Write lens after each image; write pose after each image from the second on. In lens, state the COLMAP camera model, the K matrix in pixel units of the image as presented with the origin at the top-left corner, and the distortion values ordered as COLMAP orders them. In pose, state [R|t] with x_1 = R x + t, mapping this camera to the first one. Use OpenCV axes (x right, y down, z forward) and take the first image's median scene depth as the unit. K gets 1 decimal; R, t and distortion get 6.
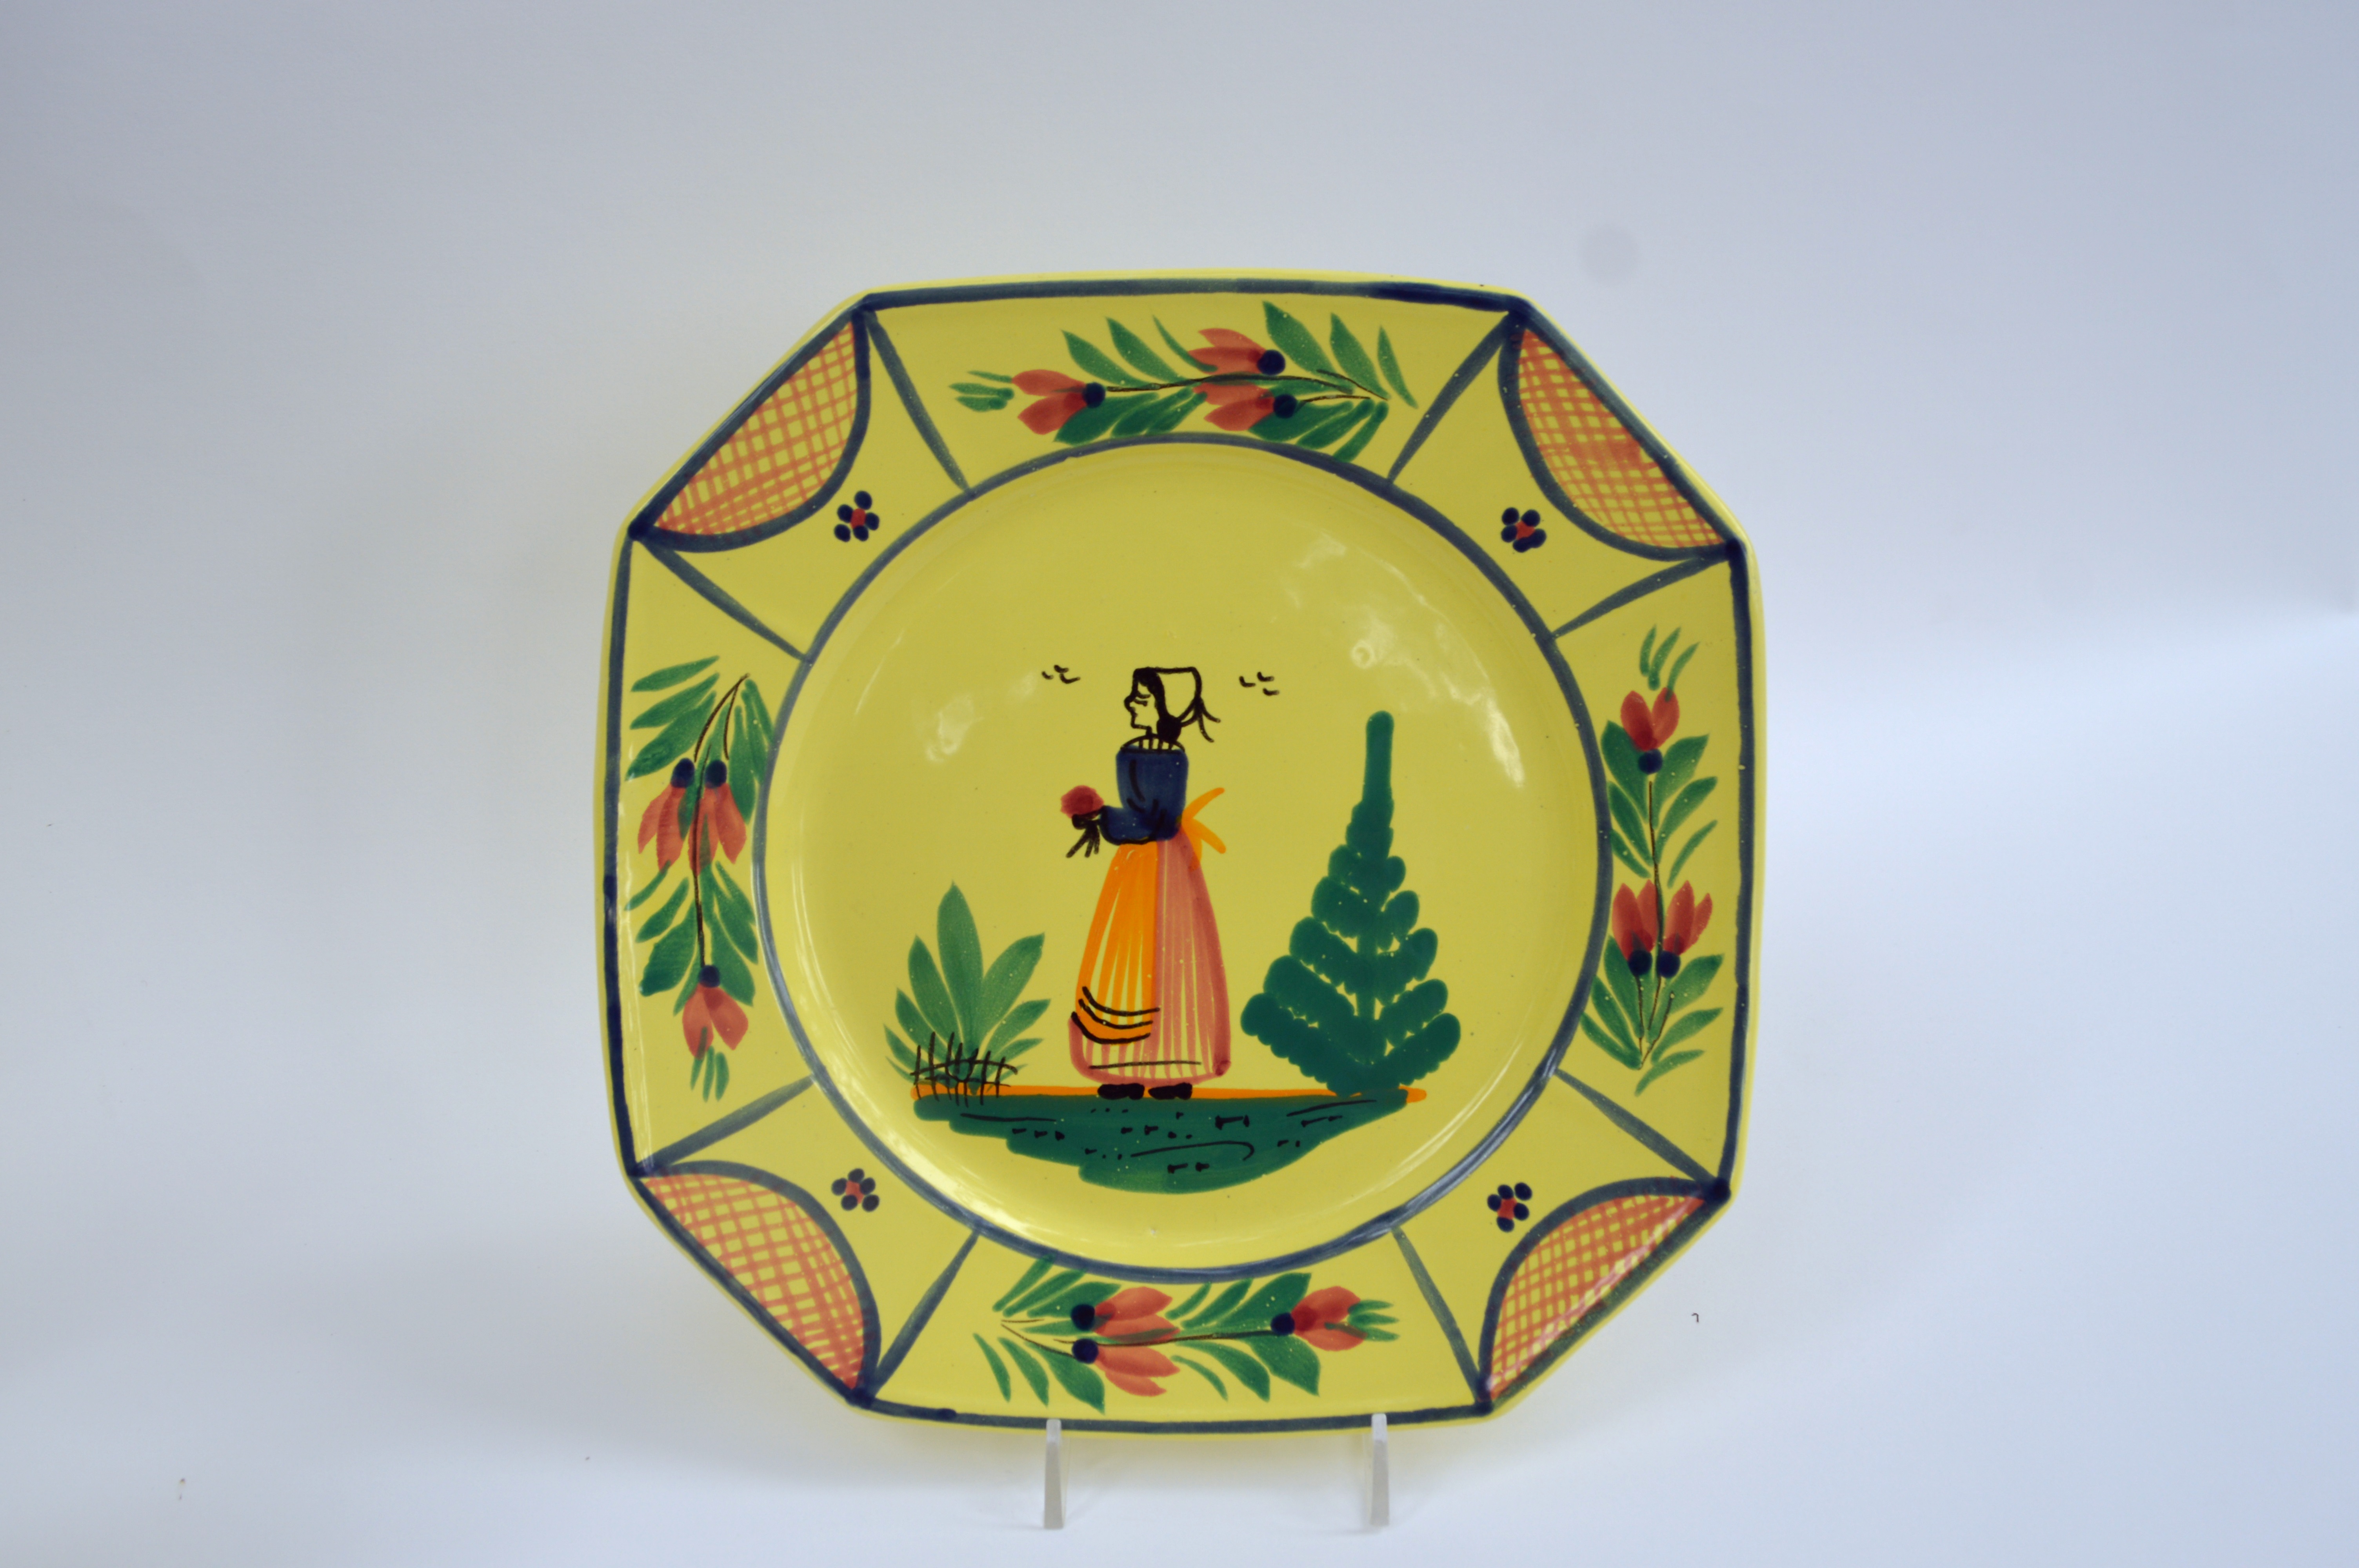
lens RADIAL K [[2096.8, 0, 1171.6], [0, 2096.8, 791.2], [0, 0, 1]] dist [-0.055240, -0.004069]
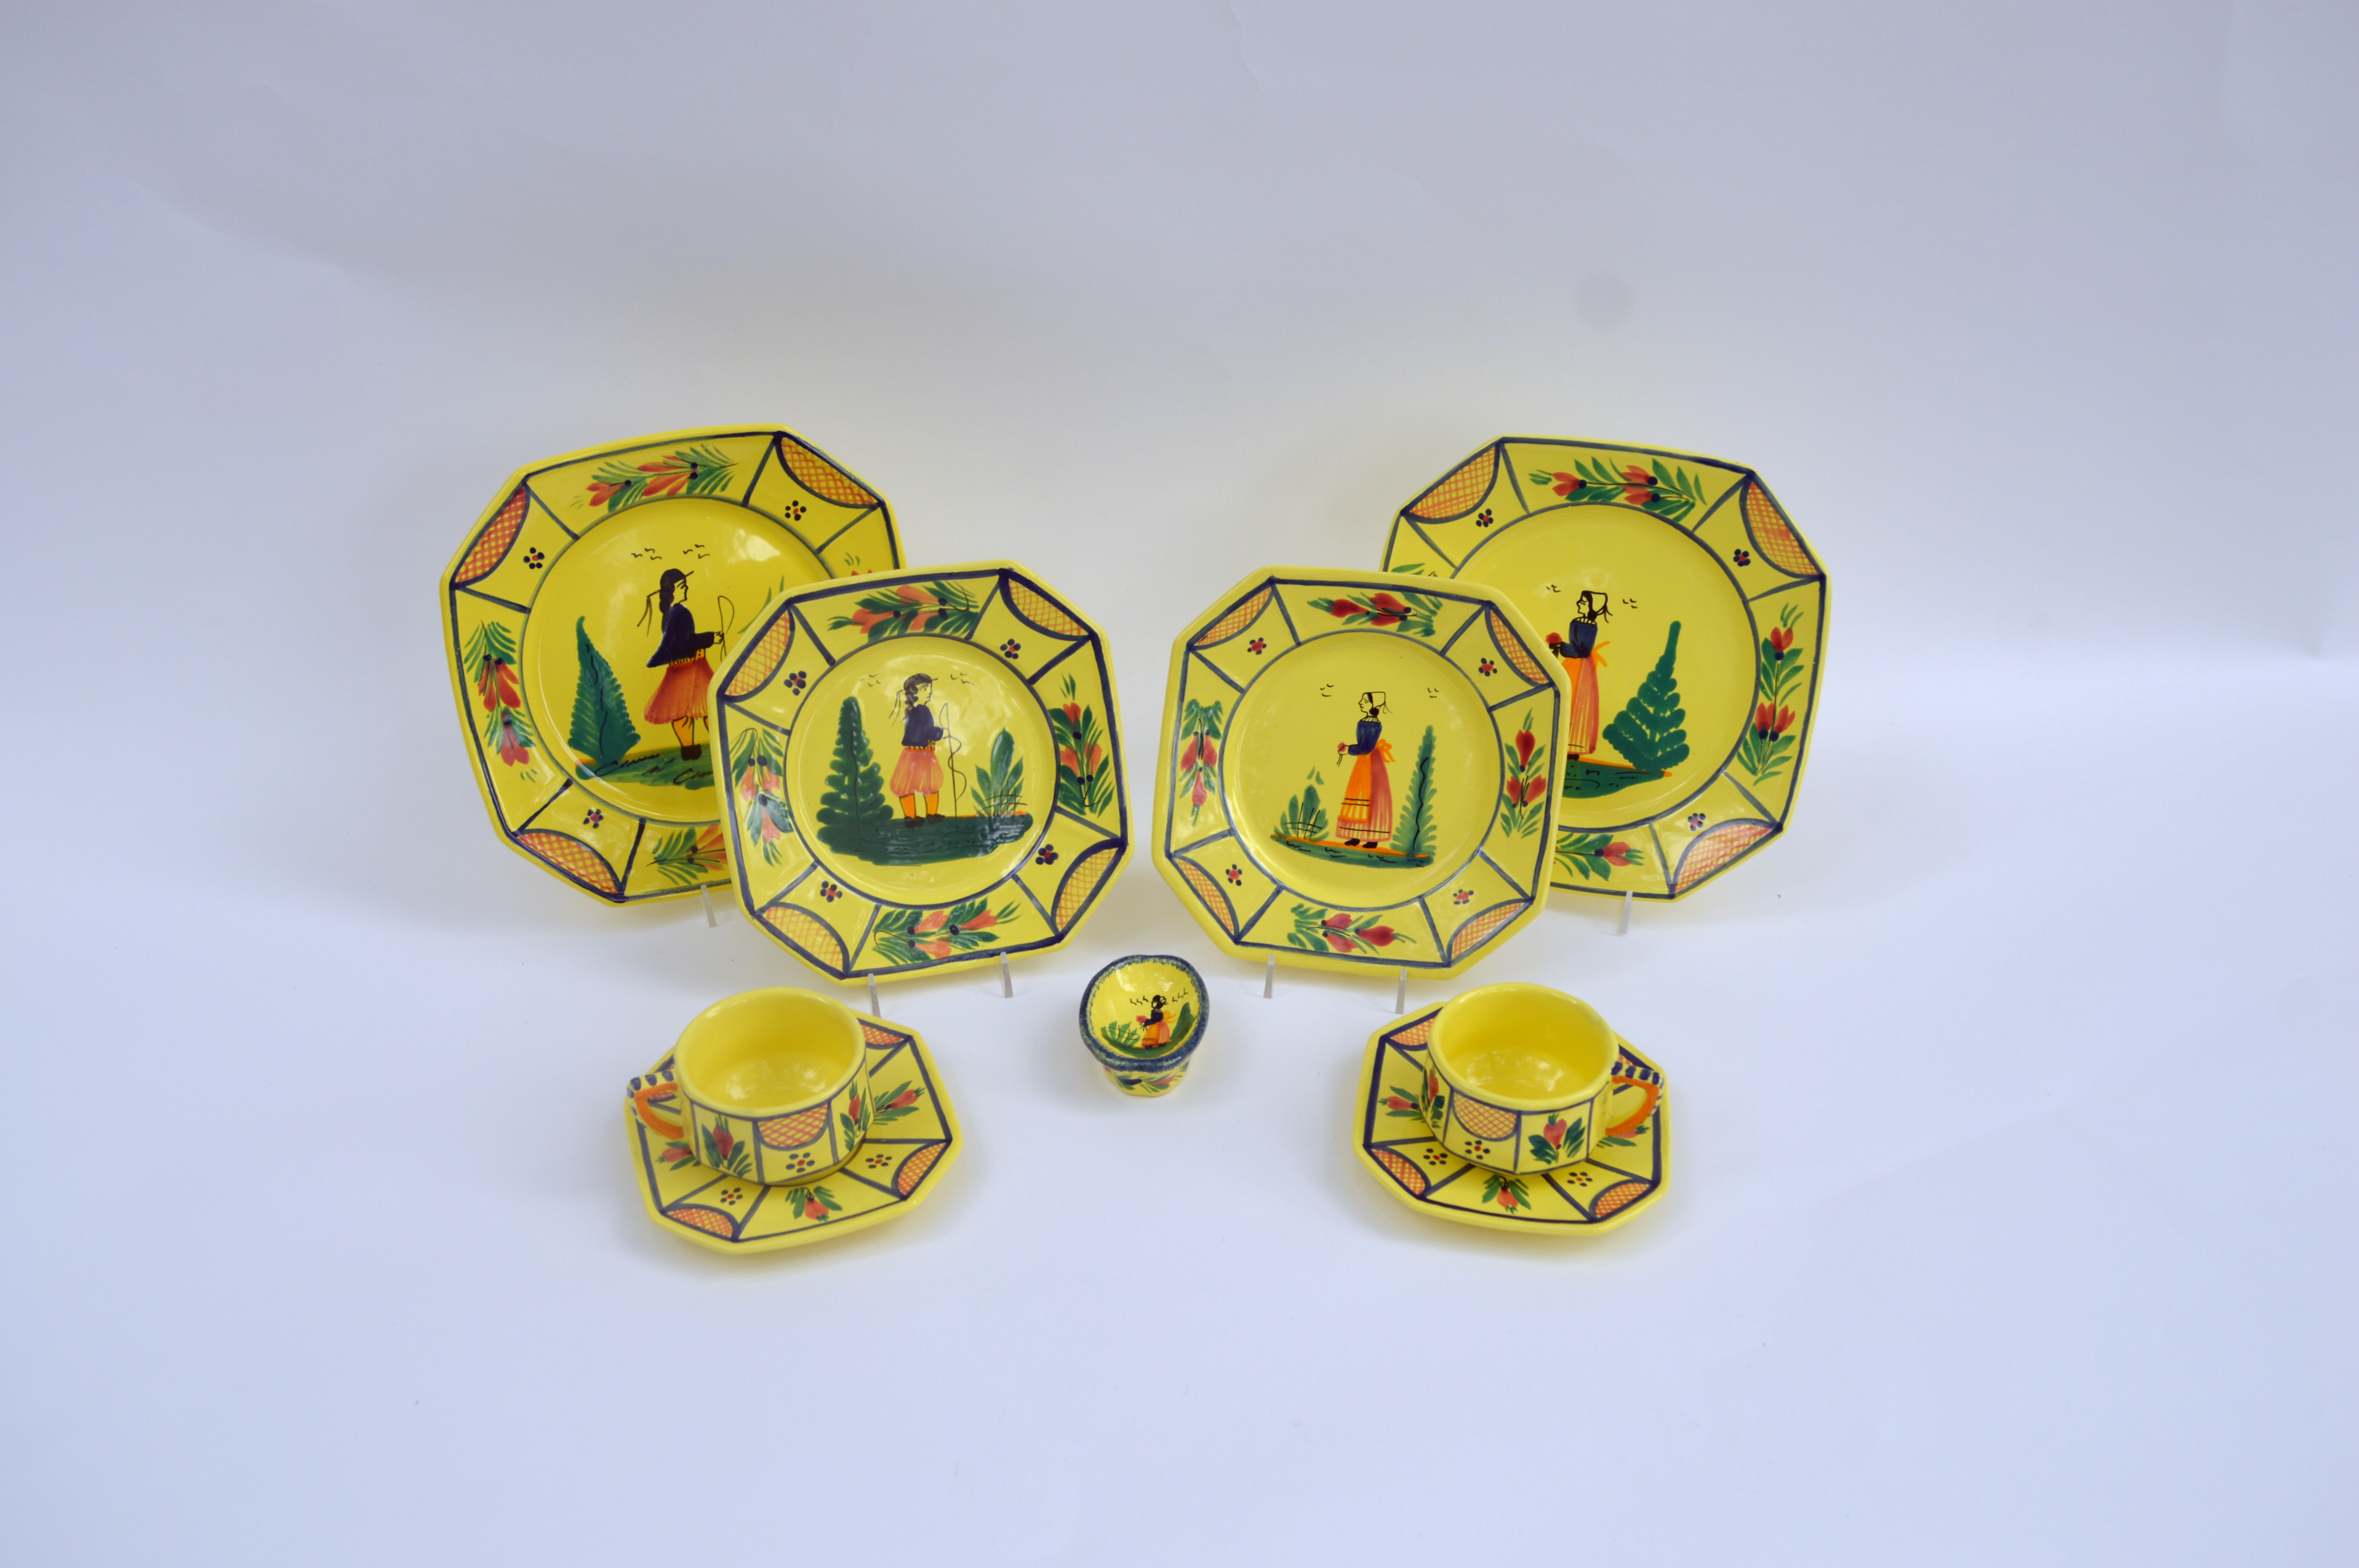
lens RADIAL K [[2096.8, 0, 1171.7], [0, 2096.8, 778.0], [0, 0, 1]] dist [-0.055240, -0.004069]
pose [[0.955182, 0.162734, -0.247274, 0.175483], [-0.151357, 0.986374, 0.064475, 0.080713], [0.254397, -0.024158, 0.966798, -1.637846]]
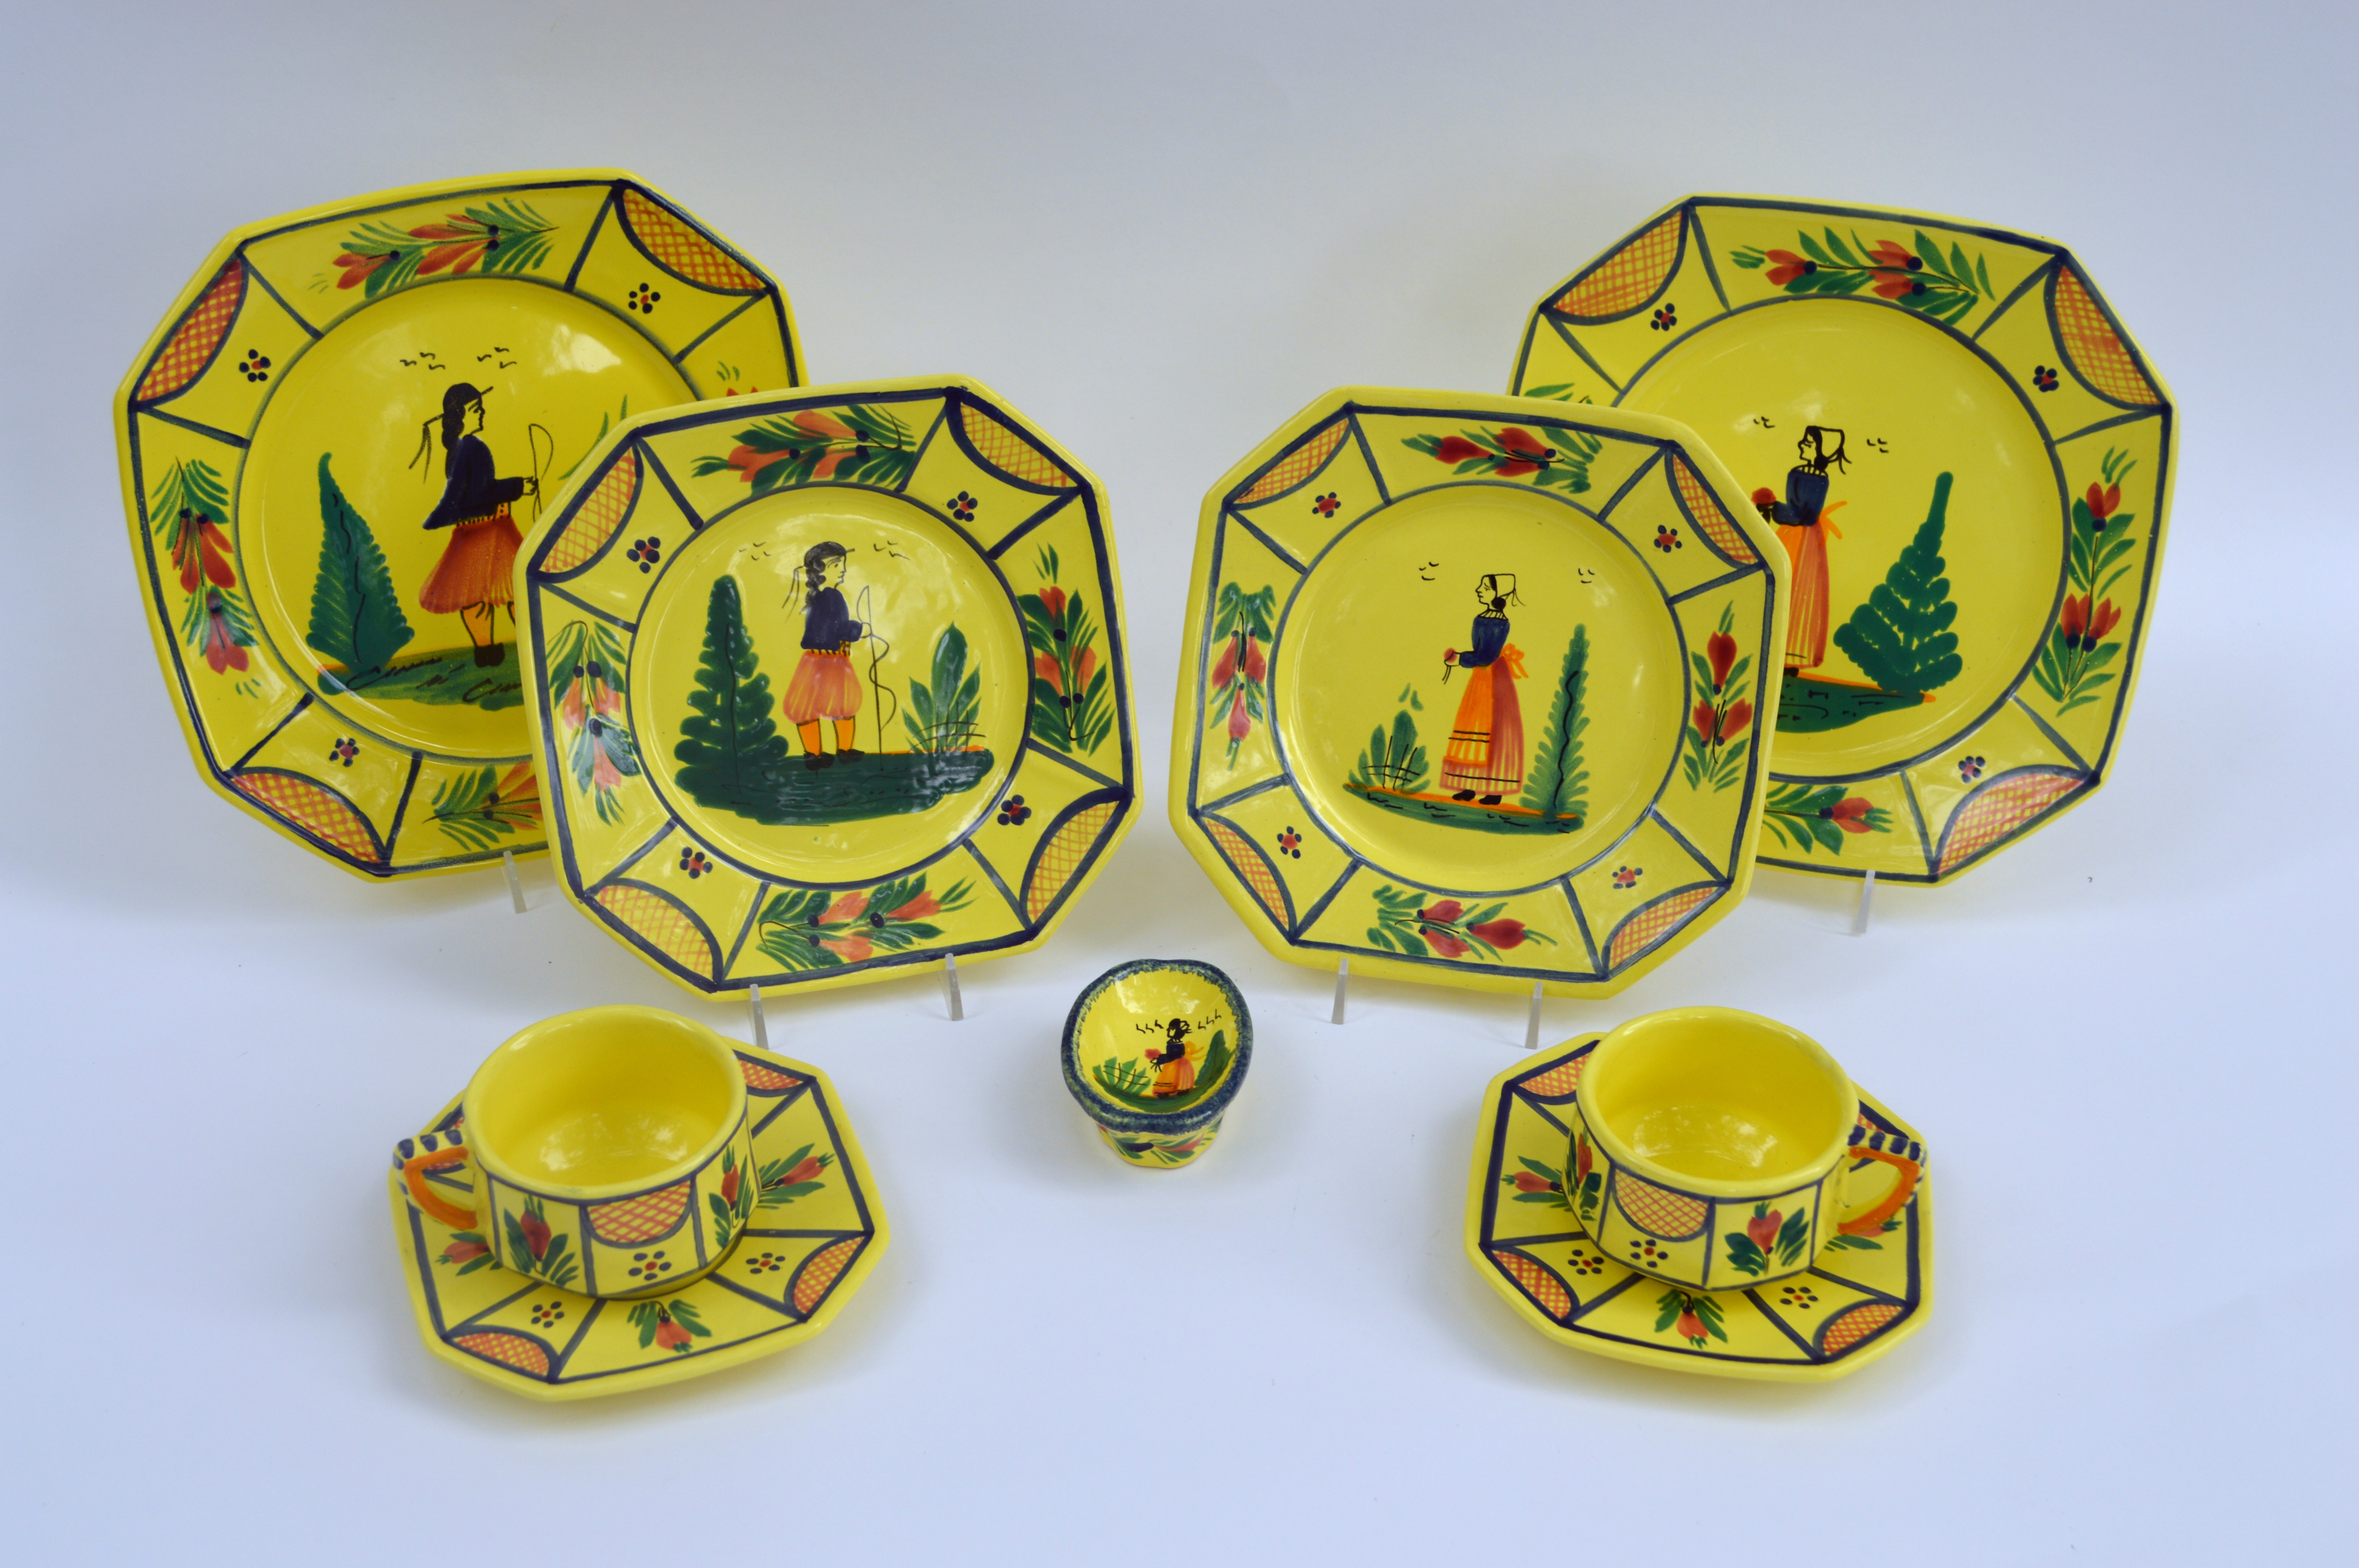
lens RADIAL K [[2990.3, 0, 1178.7], [0, 2990.3, 775.3], [0, 0, 1]] dist [-0.025222, 0.000000]
pose [[0.954137, 0.177529, -0.241052, 0.135488], [-0.158831, 0.982719, 0.095061, 0.075307], [0.253762, -0.052415, 0.965846, -1.563563]]
